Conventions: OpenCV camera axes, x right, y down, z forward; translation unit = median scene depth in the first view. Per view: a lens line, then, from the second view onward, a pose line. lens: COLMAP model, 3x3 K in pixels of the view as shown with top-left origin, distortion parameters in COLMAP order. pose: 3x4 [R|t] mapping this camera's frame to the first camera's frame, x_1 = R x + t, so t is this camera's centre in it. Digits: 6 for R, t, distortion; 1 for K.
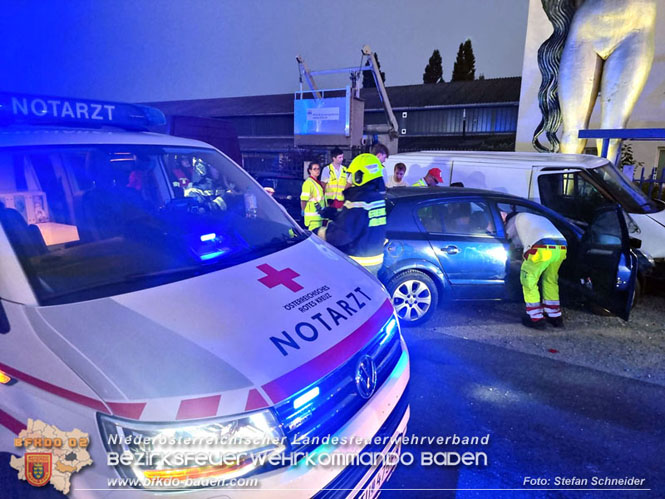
lens RADIAL K [[451.9, 0, 333.9], [0, 451.9, 248.3], [0, 0, 1]] dist [0.071062, -0.052537]
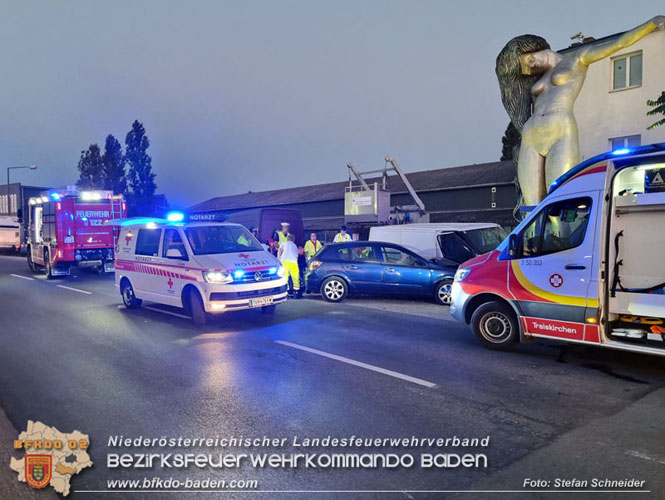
lens RADIAL K [[505.1, 0, 312.9], [0, 505.1, 259.4], [0, 0, 1]] dist [0.060799, -0.016514]
pose [[0.949697, -0.012390, -0.312924, 0.396435], [-0.034697, 0.988903, -0.144457, 0.152619], [0.311241, 0.148048, 0.938728, -0.645294]]
